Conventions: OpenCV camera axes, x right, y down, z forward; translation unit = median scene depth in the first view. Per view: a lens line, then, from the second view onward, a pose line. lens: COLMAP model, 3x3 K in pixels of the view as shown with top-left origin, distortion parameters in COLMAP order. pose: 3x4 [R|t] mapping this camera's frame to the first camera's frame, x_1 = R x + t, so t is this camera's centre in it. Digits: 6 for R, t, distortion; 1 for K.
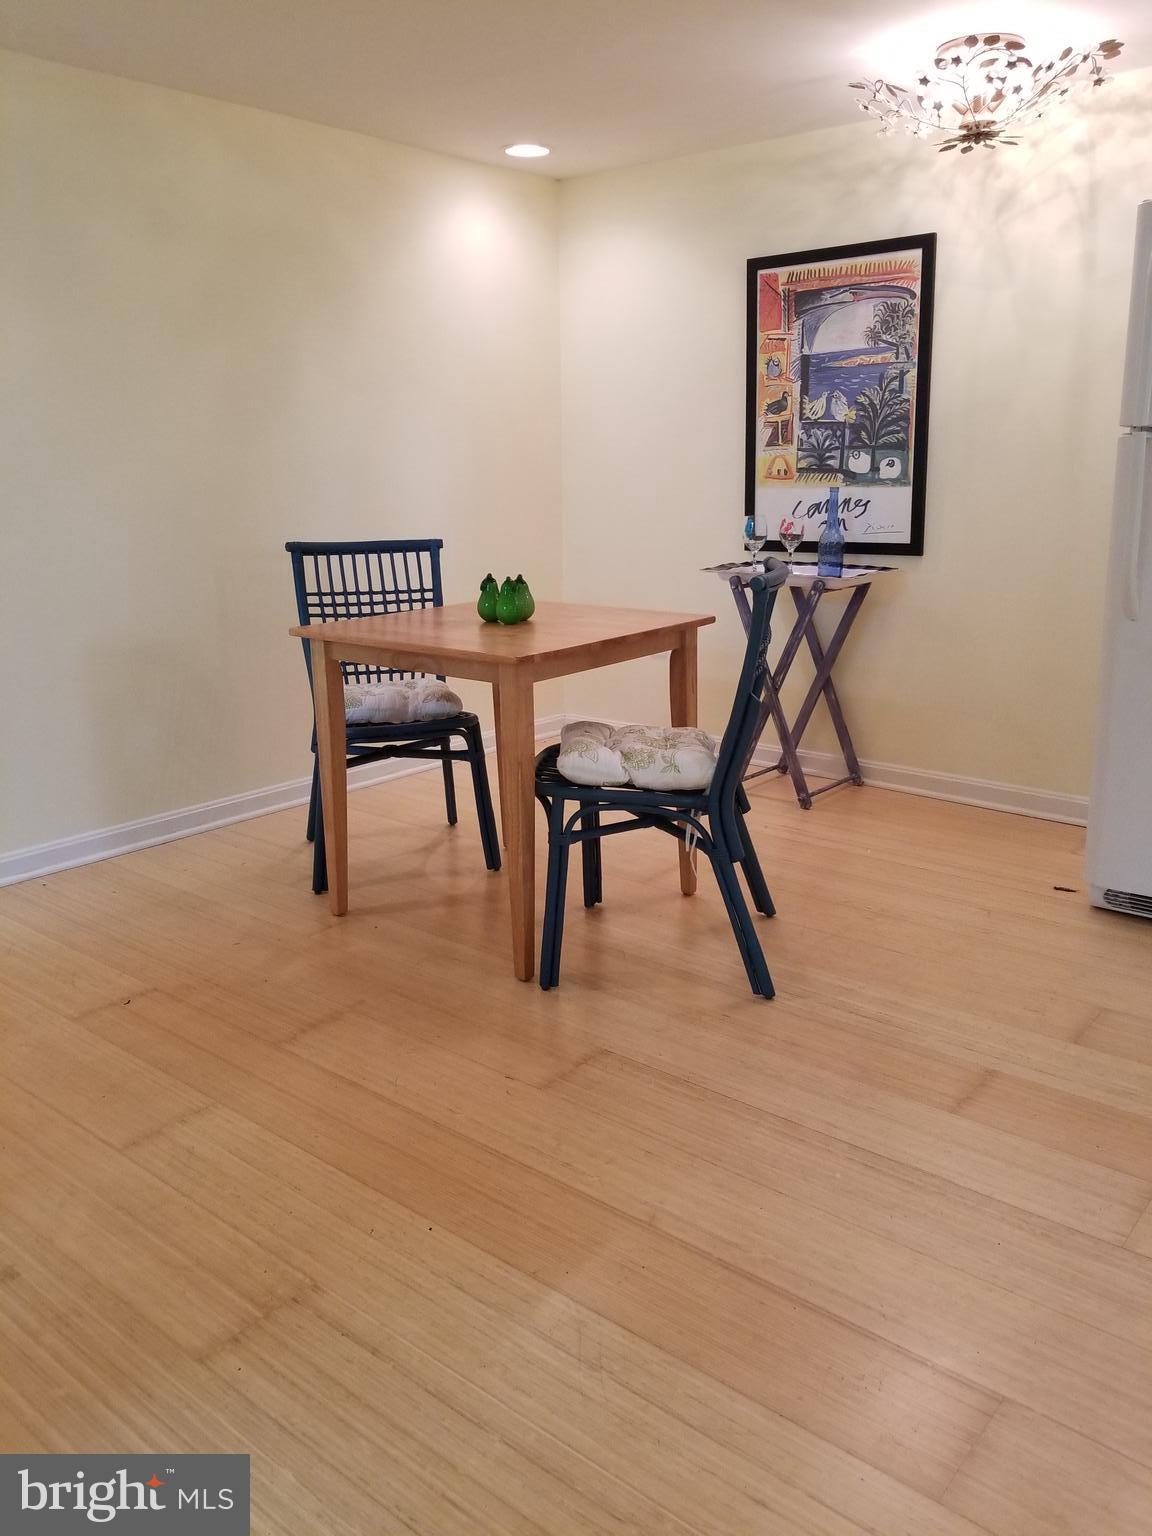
lens RADIAL K [[1196.2, 0, 606.3], [0, 1196.2, 759.2], [0, 0, 1]] dist [0.068496, -0.116354]
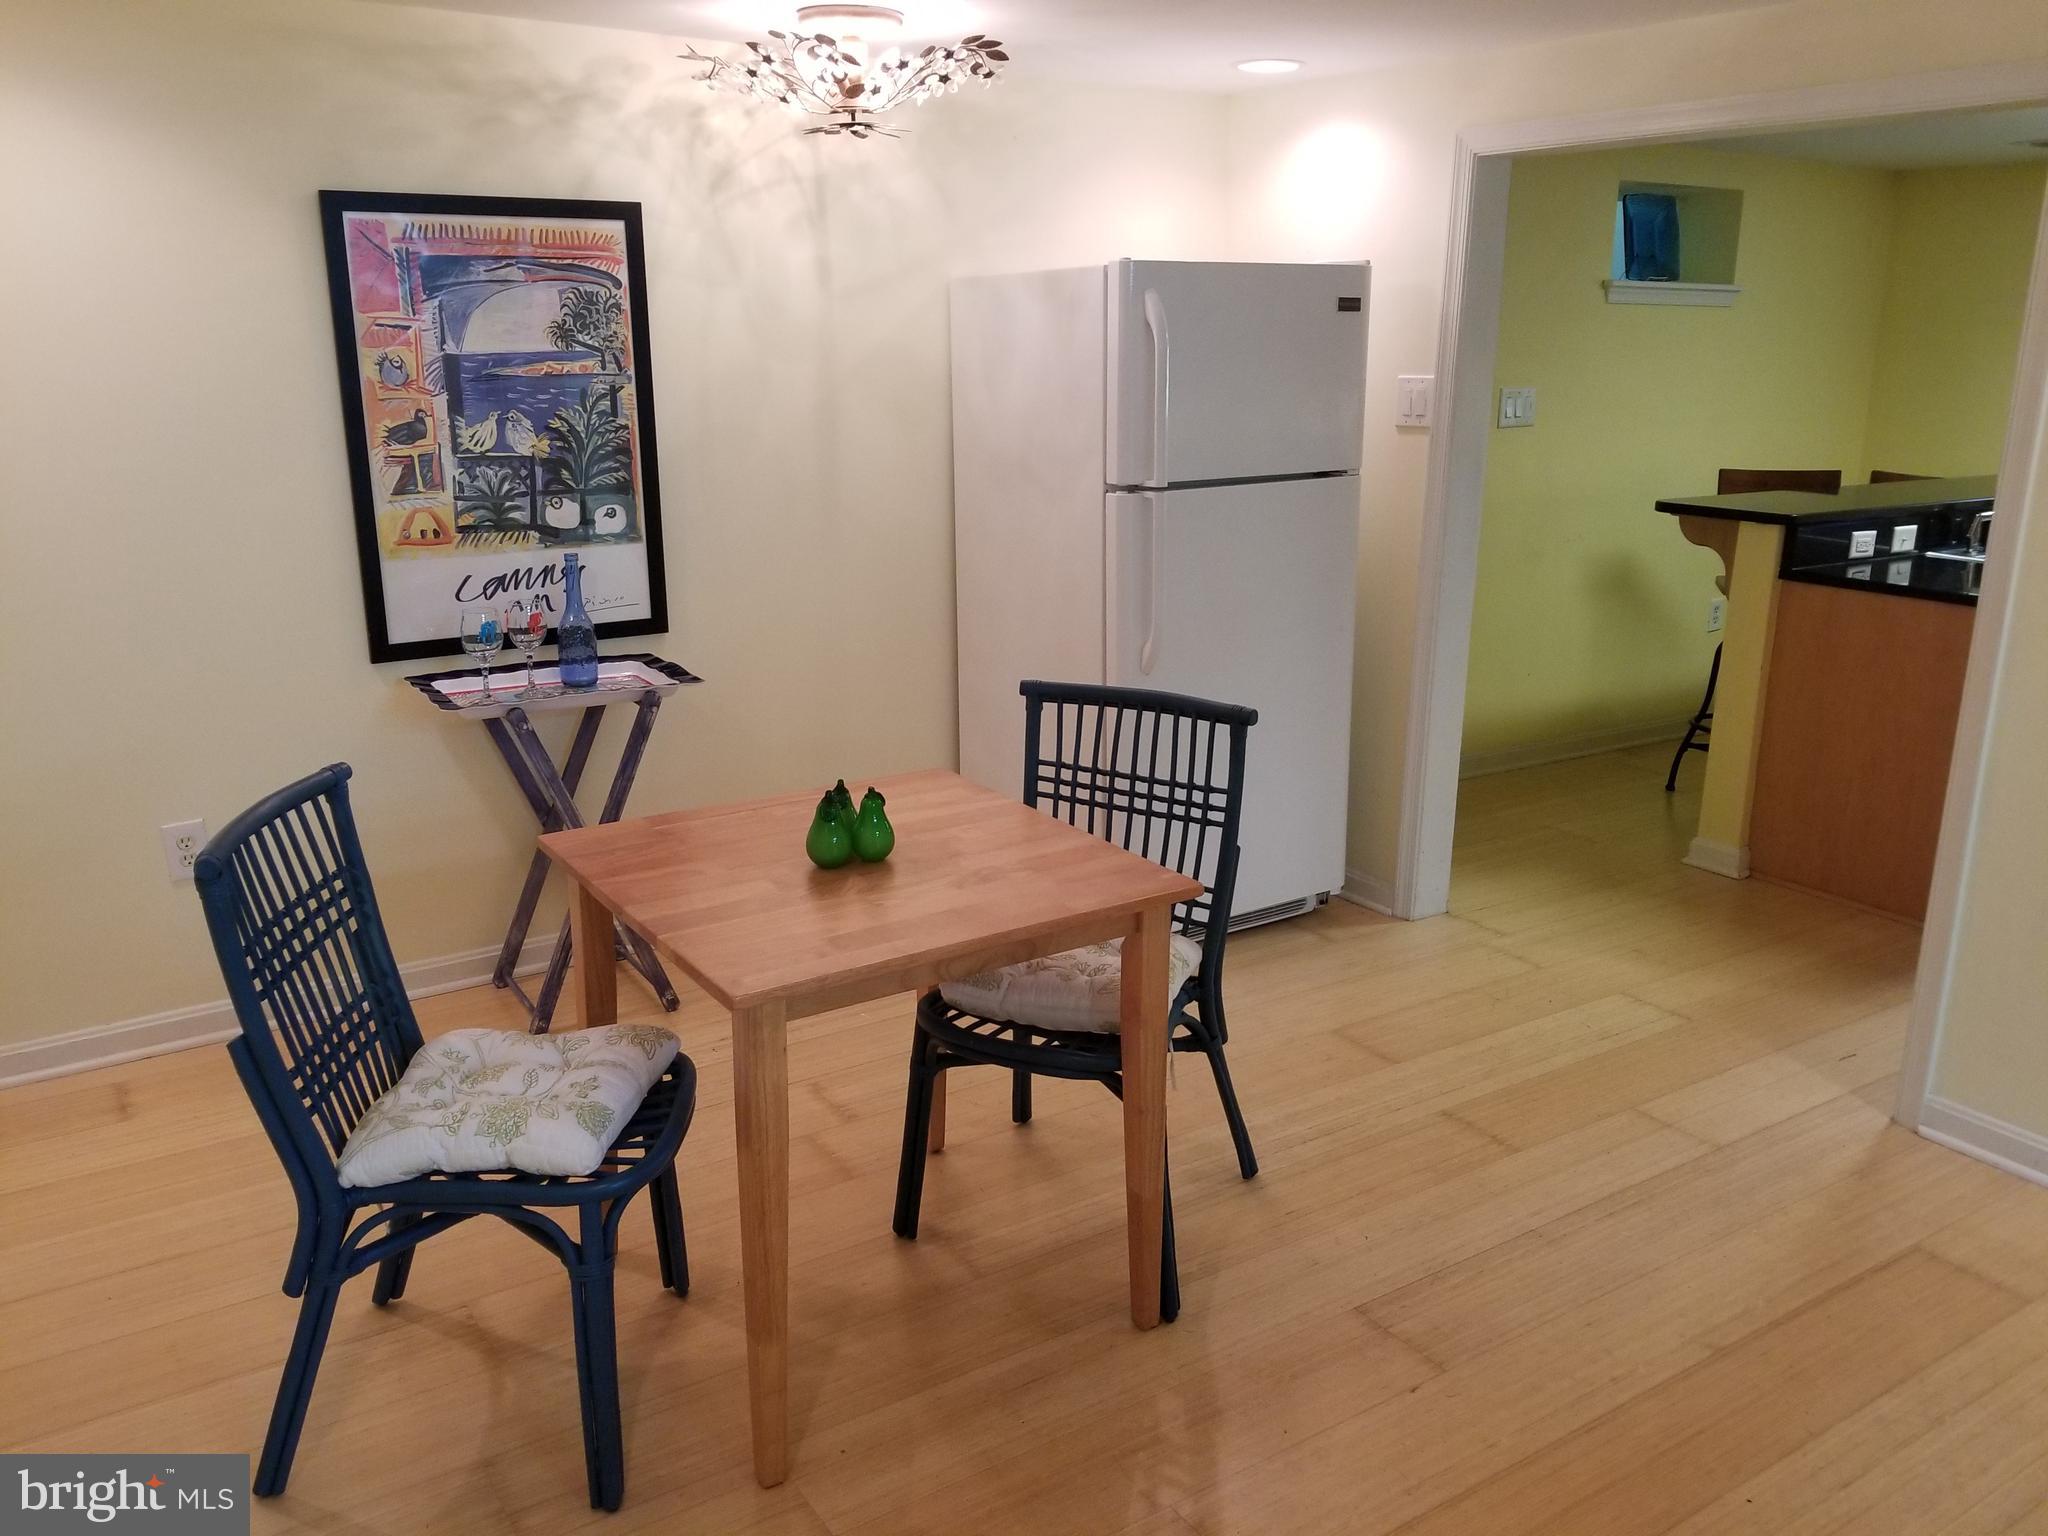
lens RADIAL K [[1595.0, 0, 999.5], [0, 1595.0, 775.7], [0, 0, 1]] dist [0.068496, -0.116354]
pose [[0.311146, -0.241974, 0.919041, -0.593258], [0.224613, 0.958370, 0.176285, -0.209213], [-0.923438, 0.151578, 0.352543, 0.470101]]
